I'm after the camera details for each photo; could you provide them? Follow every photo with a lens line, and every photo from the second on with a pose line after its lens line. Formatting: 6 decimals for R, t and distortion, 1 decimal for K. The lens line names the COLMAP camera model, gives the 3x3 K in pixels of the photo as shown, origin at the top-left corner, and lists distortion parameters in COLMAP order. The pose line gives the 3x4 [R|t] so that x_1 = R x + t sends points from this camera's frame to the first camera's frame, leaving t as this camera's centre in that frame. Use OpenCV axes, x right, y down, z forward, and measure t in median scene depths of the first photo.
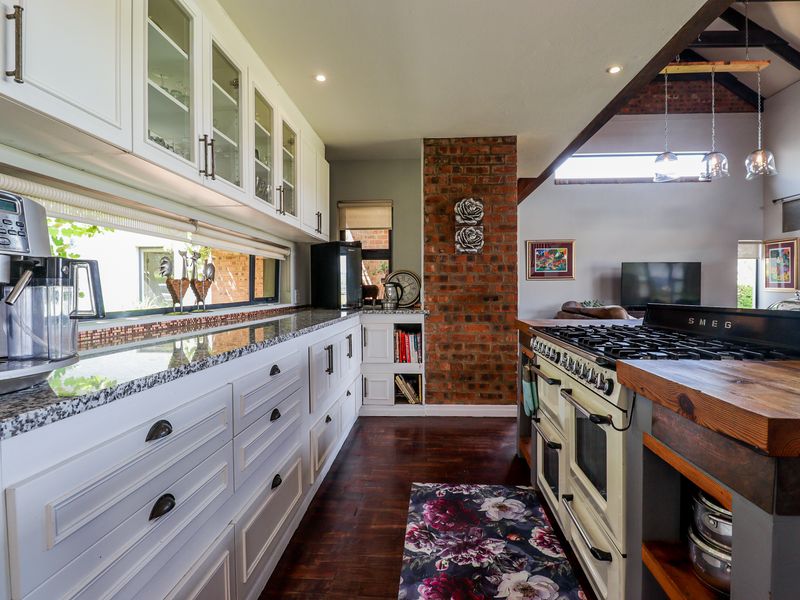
lens RADIAL K [[419.4, 0, 402.9], [0, 419.4, 298.0], [0, 0, 1]] dist [-0.005089, -0.011327]
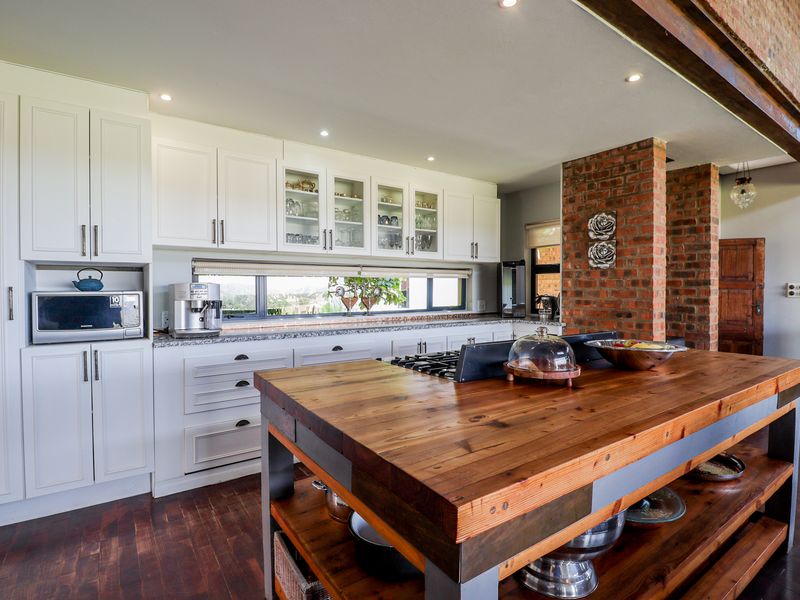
lens RADIAL K [[419.4, 0, 405.3], [0, 419.4, 298.7], [0, 0, 1]] dist [-0.005089, -0.011327]
pose [[0.620029, 0.020832, -0.784302, 0.649107], [-0.016328, 0.999774, 0.013647, -0.041087], [0.784409, 0.004345, 0.620229, 0.020235]]
